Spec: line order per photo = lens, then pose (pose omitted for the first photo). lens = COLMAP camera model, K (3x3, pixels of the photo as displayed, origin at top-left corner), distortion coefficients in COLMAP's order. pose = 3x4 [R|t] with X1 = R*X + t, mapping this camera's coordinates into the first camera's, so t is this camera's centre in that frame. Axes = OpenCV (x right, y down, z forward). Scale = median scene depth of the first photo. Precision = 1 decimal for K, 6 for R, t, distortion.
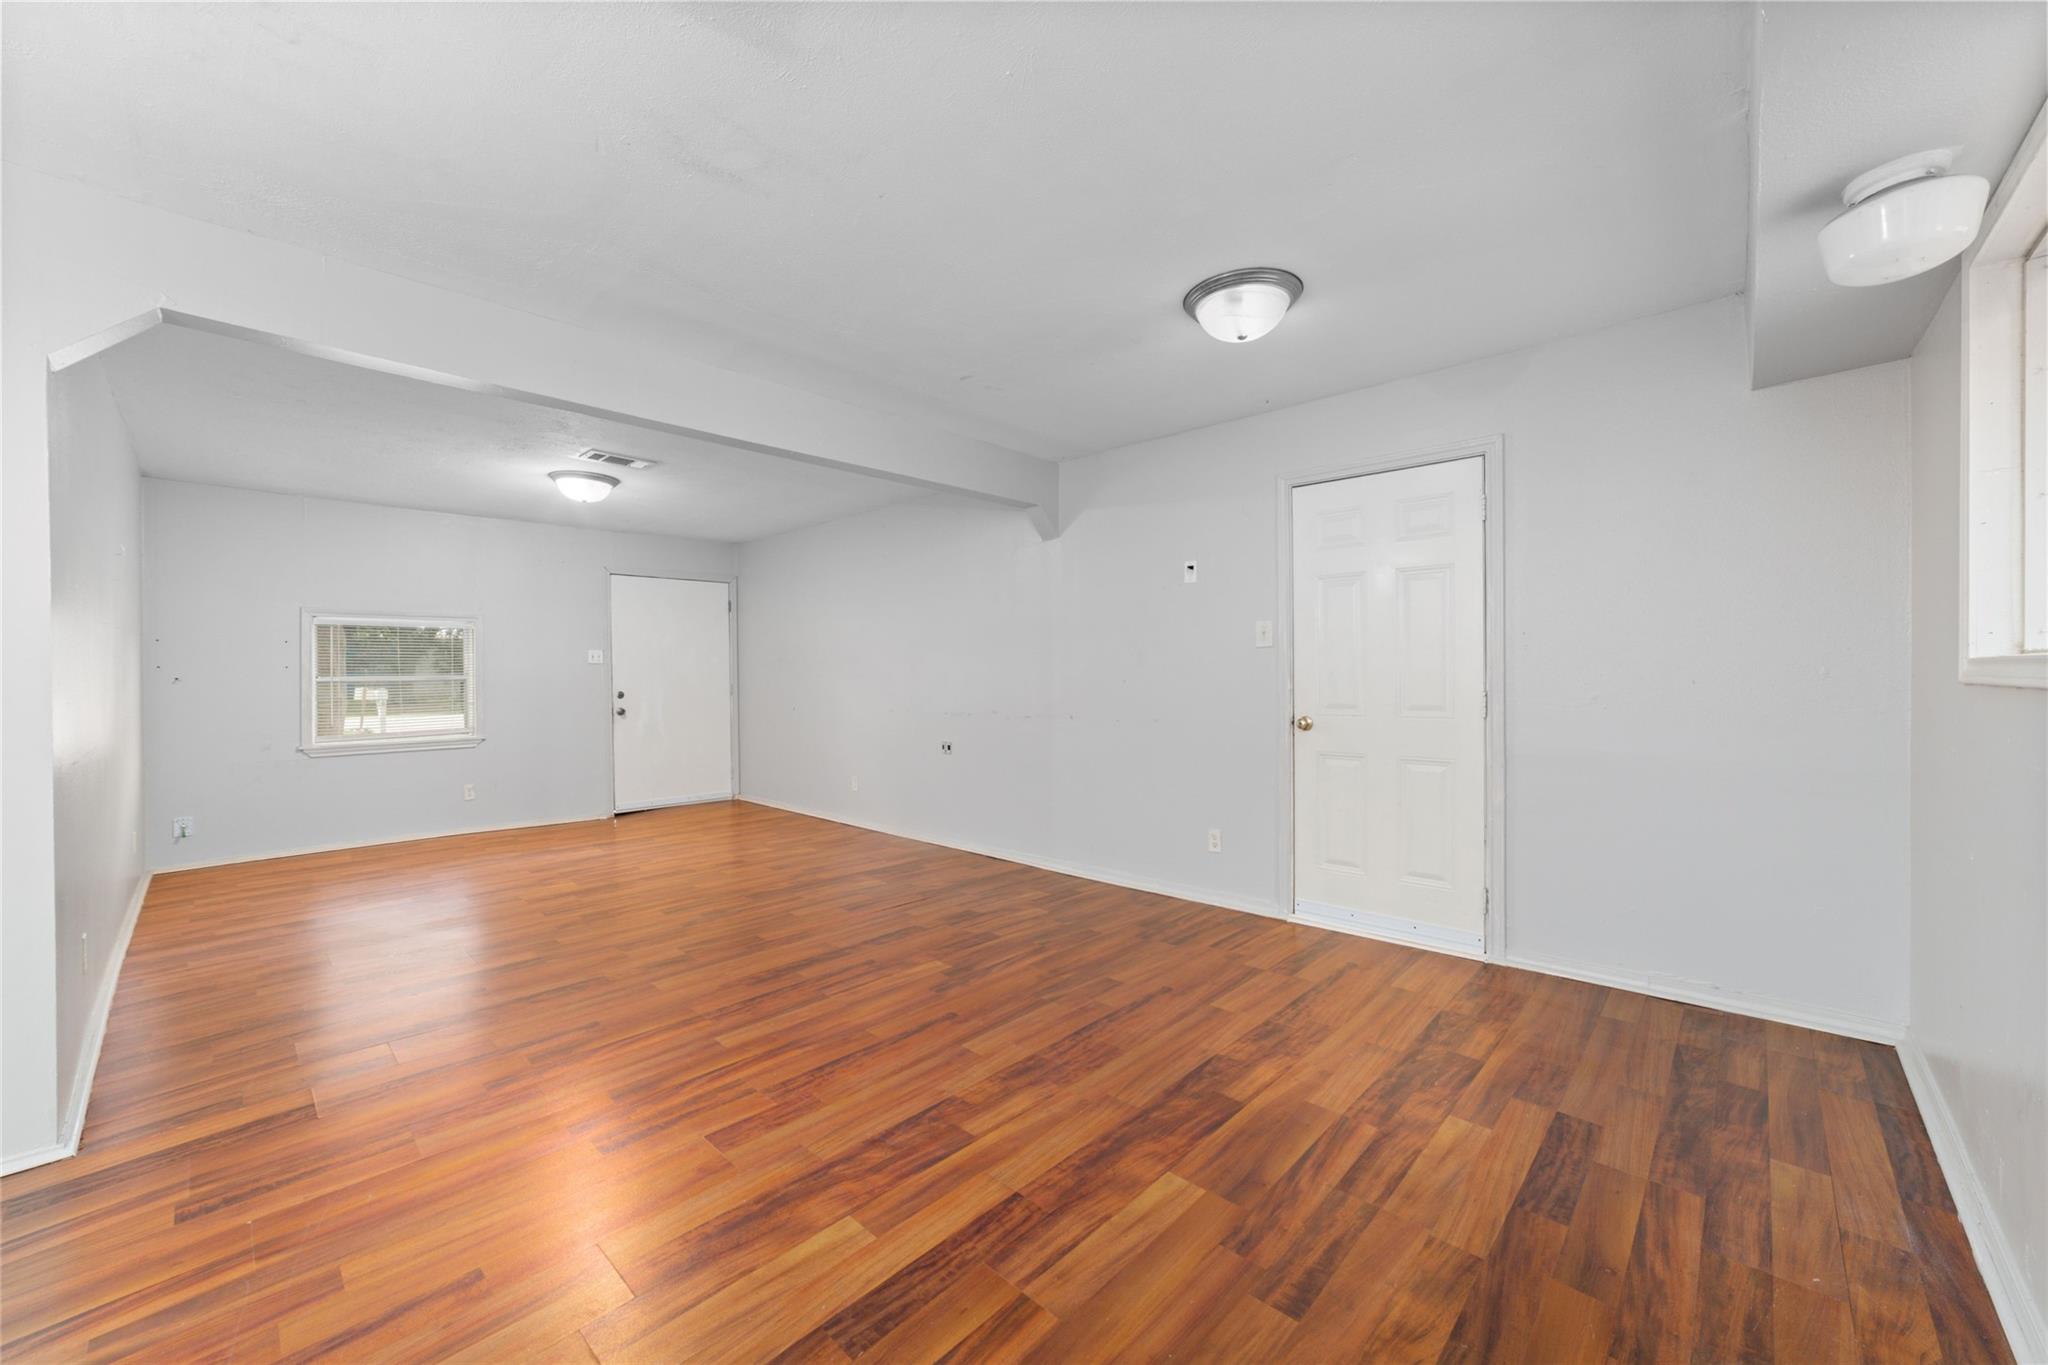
lens RADIAL K [[787.1, 0, 1024.0], [0, 787.1, 682.5], [0, 0, 1]] dist [-0.025745, 0.010662]
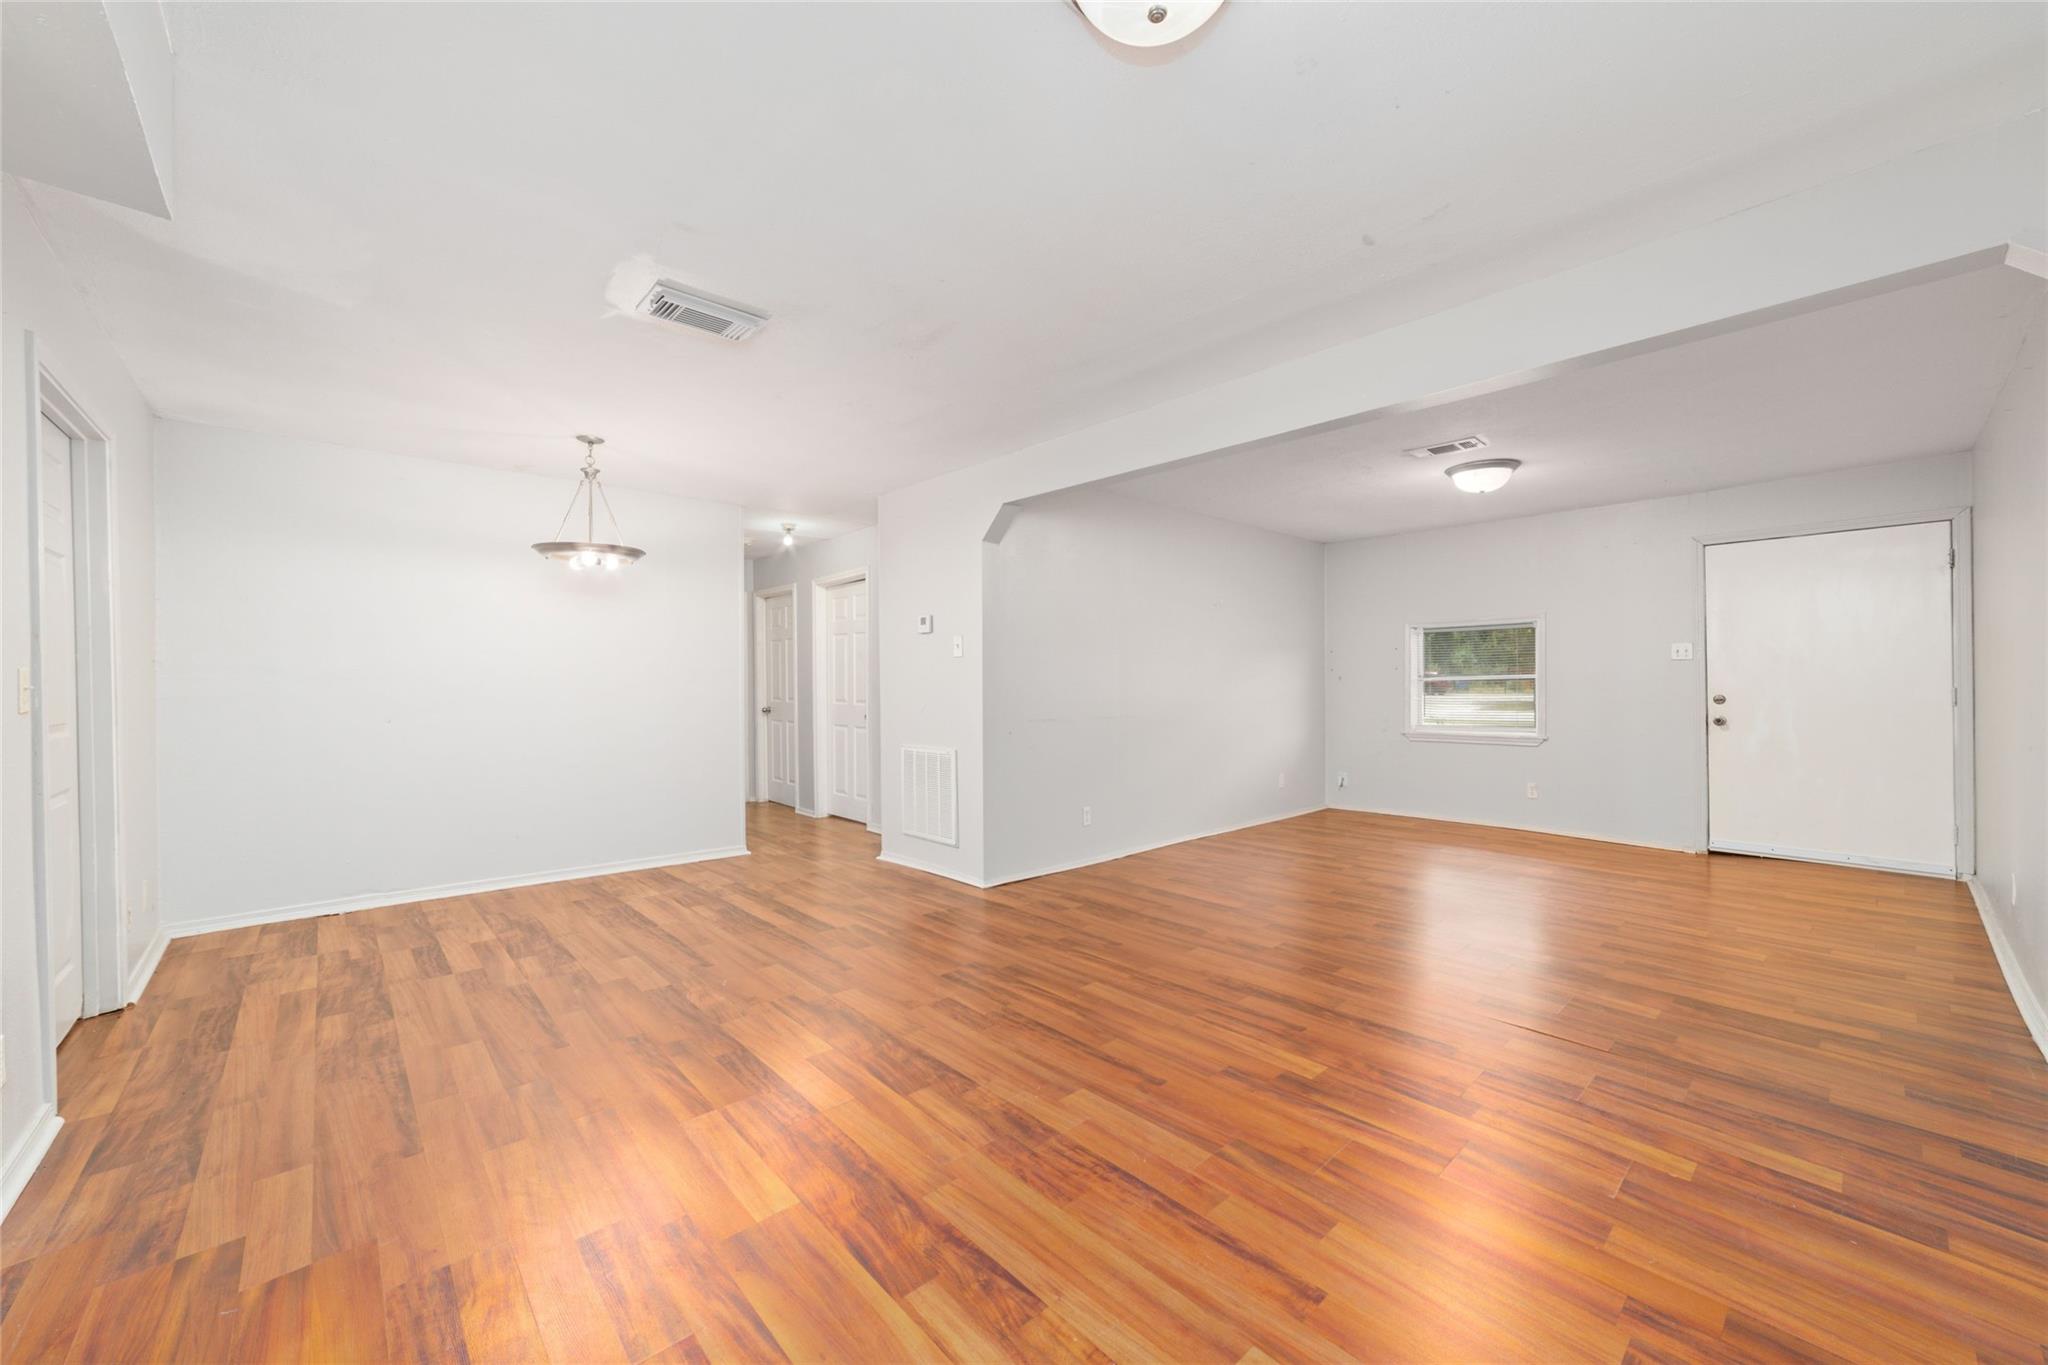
lens RADIAL K [[787.1, 0, 1024.0], [0, 787.1, 682.5], [0, 0, 1]] dist [-0.025745, 0.010662]
pose [[-0.080034, 0.010059, -0.996741, 0.769342], [-0.002260, 0.999945, 0.010272, -0.017630], [0.996790, 0.003075, -0.080007, 0.930796]]
